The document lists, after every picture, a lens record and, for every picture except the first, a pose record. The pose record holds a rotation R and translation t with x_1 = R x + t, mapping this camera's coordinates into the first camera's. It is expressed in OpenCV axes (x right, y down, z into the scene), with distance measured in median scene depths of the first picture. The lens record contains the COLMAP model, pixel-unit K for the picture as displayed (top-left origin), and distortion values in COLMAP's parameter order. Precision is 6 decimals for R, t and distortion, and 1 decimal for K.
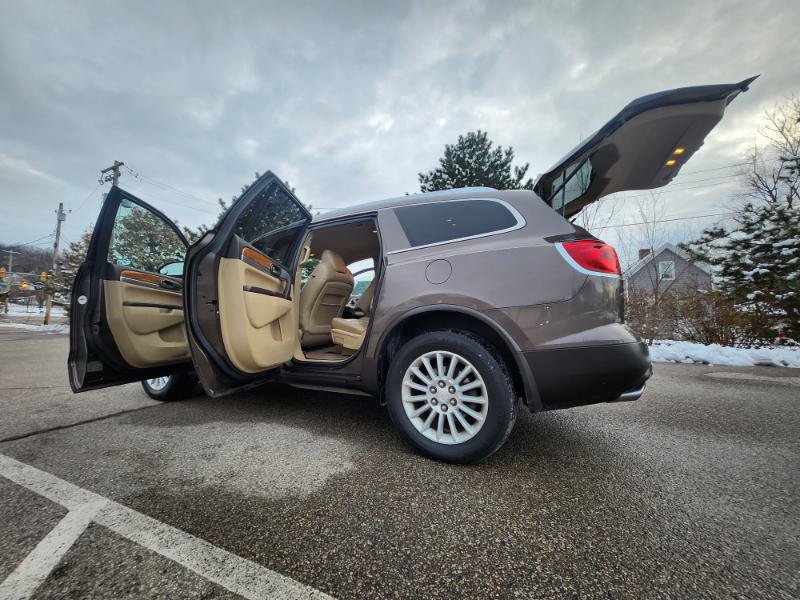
lens RADIAL K [[312.1, 0, 396.4], [0, 312.1, 292.4], [0, 0, 1]] dist [0.000771, 0.000596]
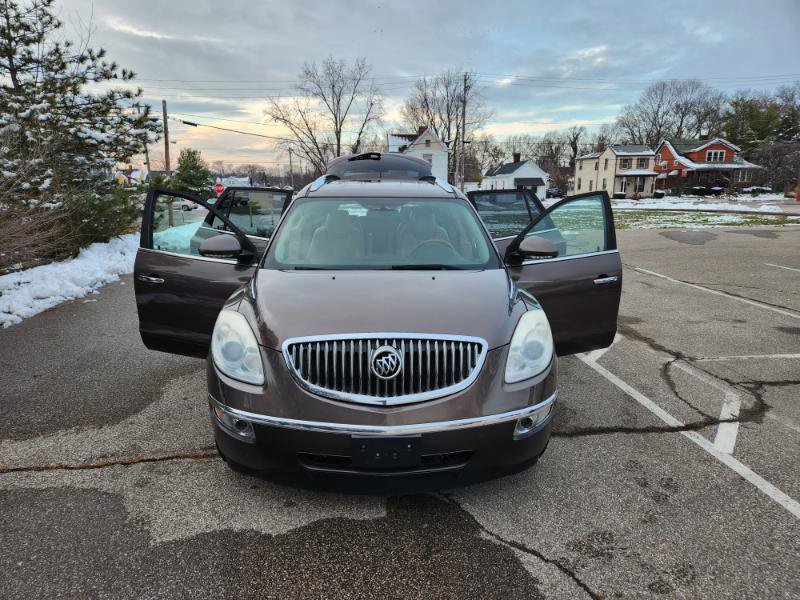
lens RADIAL K [[528.9, 0, 394.3], [0, 528.9, 303.2], [0, 0, 1]] dist [0.081189, -0.065890]
pose [[-0.489650, -0.189396, 0.851100, -2.590895], [-0.074704, 0.981647, 0.175469, -0.218982], [-0.868713, 0.022338, -0.494812, 3.045852]]
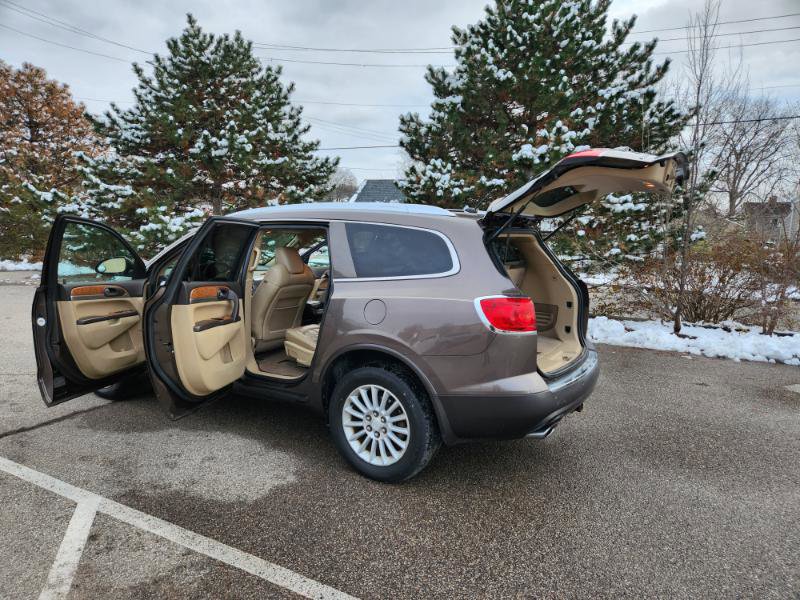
lens RADIAL K [[524.5, 0, 400.4], [0, 524.5, 300.4], [0, 0, 1]] dist [0.087893, -0.071374]
pose [[0.997298, 0.031251, -0.066484, 0.337983], [-0.016689, 0.977723, 0.209235, -0.478299], [0.071542, -0.207560, 0.975603, -0.707327]]
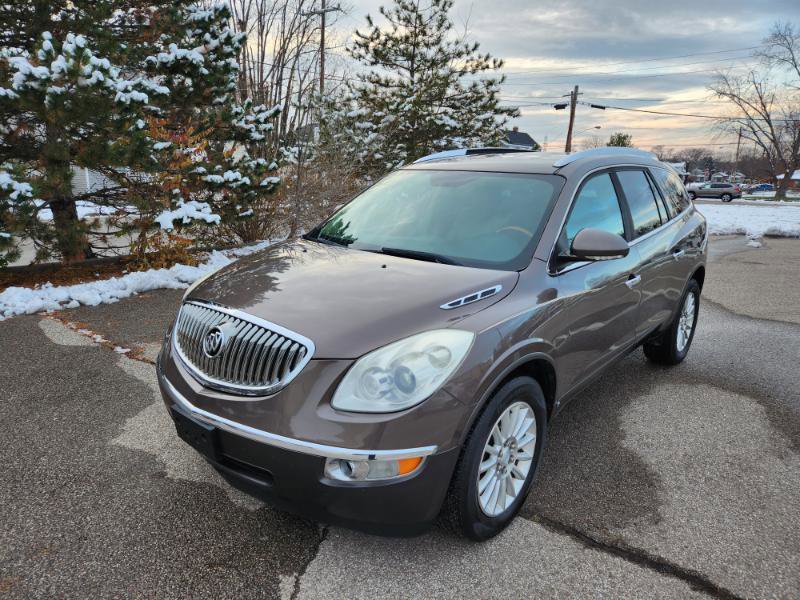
lens RADIAL K [[528.7, 0, 395.0], [0, 528.7, 293.8], [0, 0, 1]] dist [0.077133, -0.062082]
pose [[0.240101, -0.221979, 0.945027, -2.509070], [-0.104352, 0.961962, 0.252469, -0.290922], [-0.965123, -0.159233, 0.207804, 1.773051]]
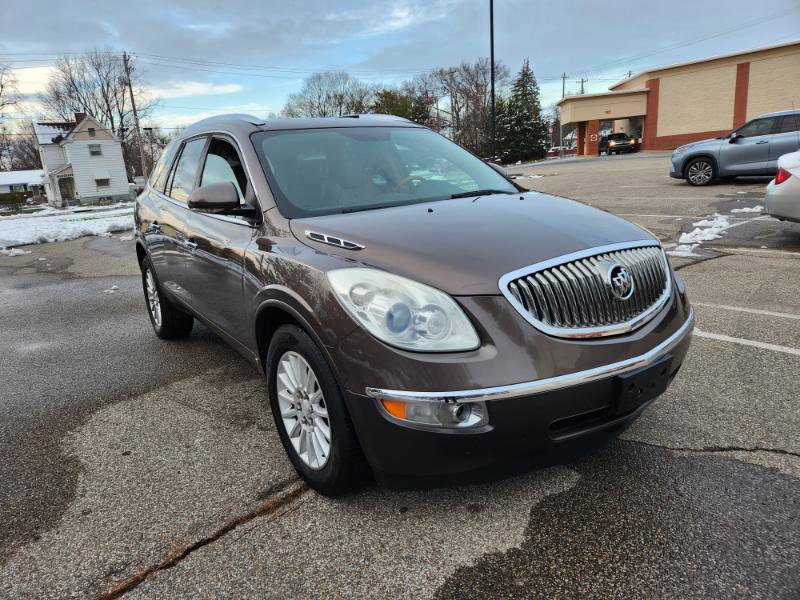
lens RADIAL K [[530.6, 0, 386.3], [0, 530.6, 296.1], [0, 0, 1]] dist [0.080149, -0.067769]
pose [[-0.878049, -0.053682, 0.475551, -1.581865], [0.029368, 0.985772, 0.165504, 0.001442], [-0.477670, 0.159287, -0.863979, 3.577531]]
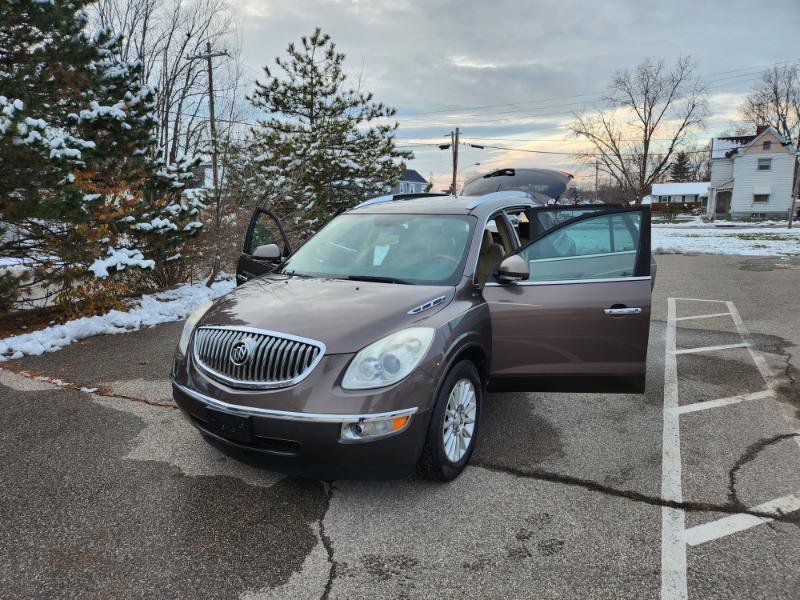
lens RADIAL K [[528.9, 0, 394.3], [0, 528.9, 303.2], [0, 0, 1]] dist [0.081189, -0.065890]
pose [[0.046273, -0.185990, 0.981461, -2.999316], [-0.071709, 0.979361, 0.188973, -0.315199], [-0.996352, -0.079124, 0.031981, 1.908112]]
